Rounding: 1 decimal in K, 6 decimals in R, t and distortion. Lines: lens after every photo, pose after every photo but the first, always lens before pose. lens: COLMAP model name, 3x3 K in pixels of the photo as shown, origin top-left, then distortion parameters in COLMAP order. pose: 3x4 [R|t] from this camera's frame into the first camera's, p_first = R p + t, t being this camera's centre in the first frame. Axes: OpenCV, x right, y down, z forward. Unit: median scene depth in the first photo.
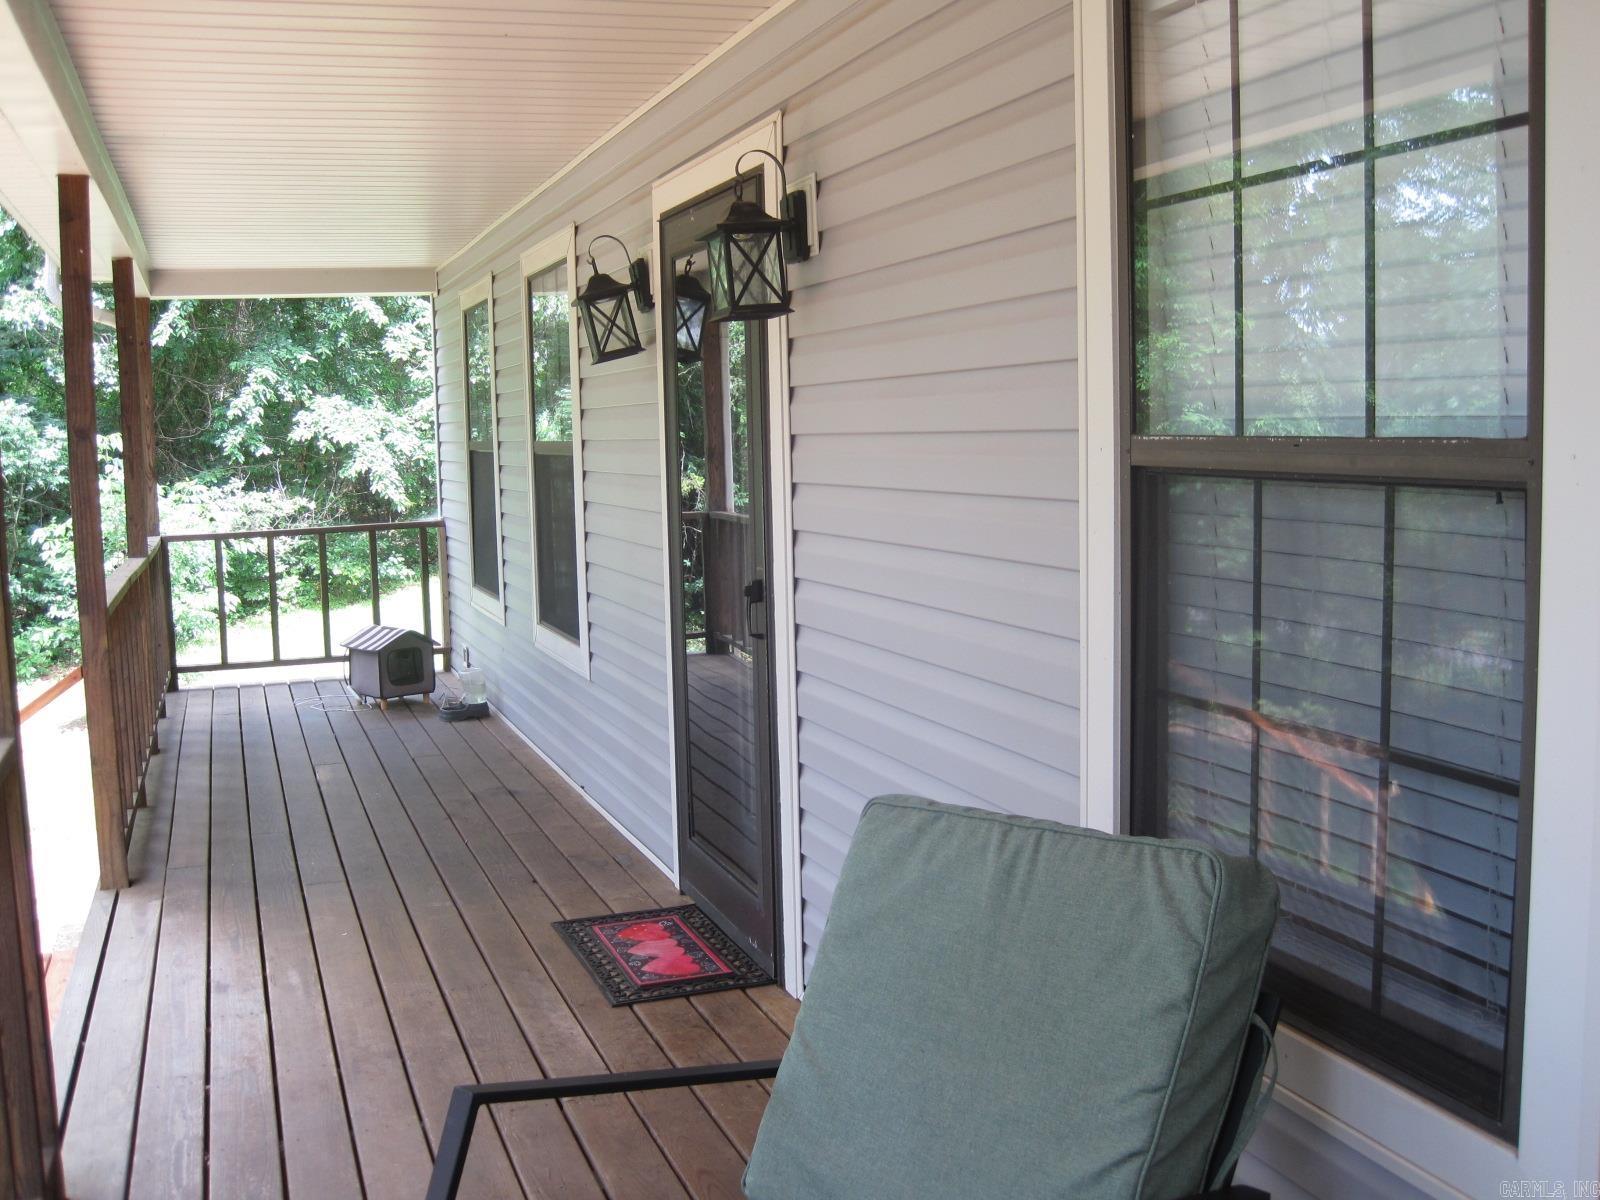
lens RADIAL K [[1643.4, 0, 800.0], [0, 1643.4, 600.0], [0, 0, 1]] dist [-0.177803, 0.151726]
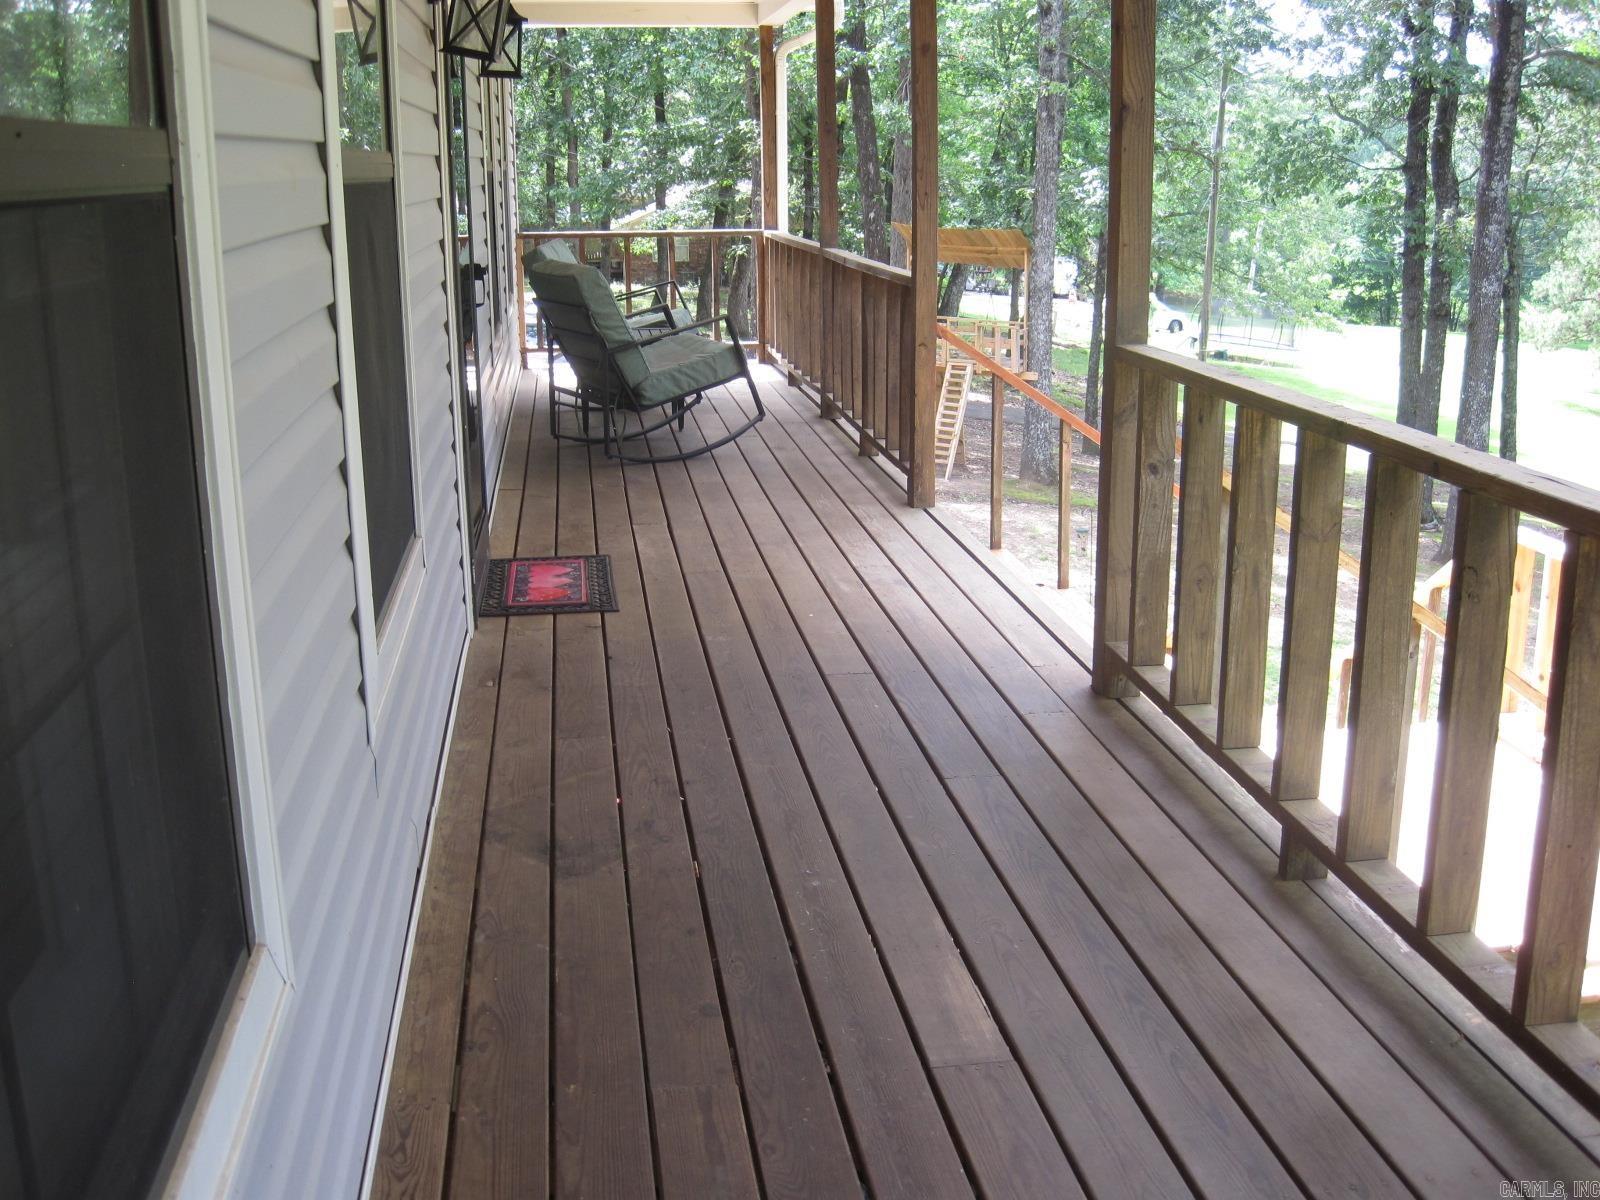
lens RADIAL K [[1643.4, 0, 800.0], [0, 1643.4, 600.0], [0, 0, 1]] dist [-0.177803, 0.151726]
pose [[-0.977198, -0.018422, 0.211528, -0.495851], [0.059219, 0.933052, 0.354835, -0.181516], [-0.203904, 0.359271, -0.910685, 1.949952]]
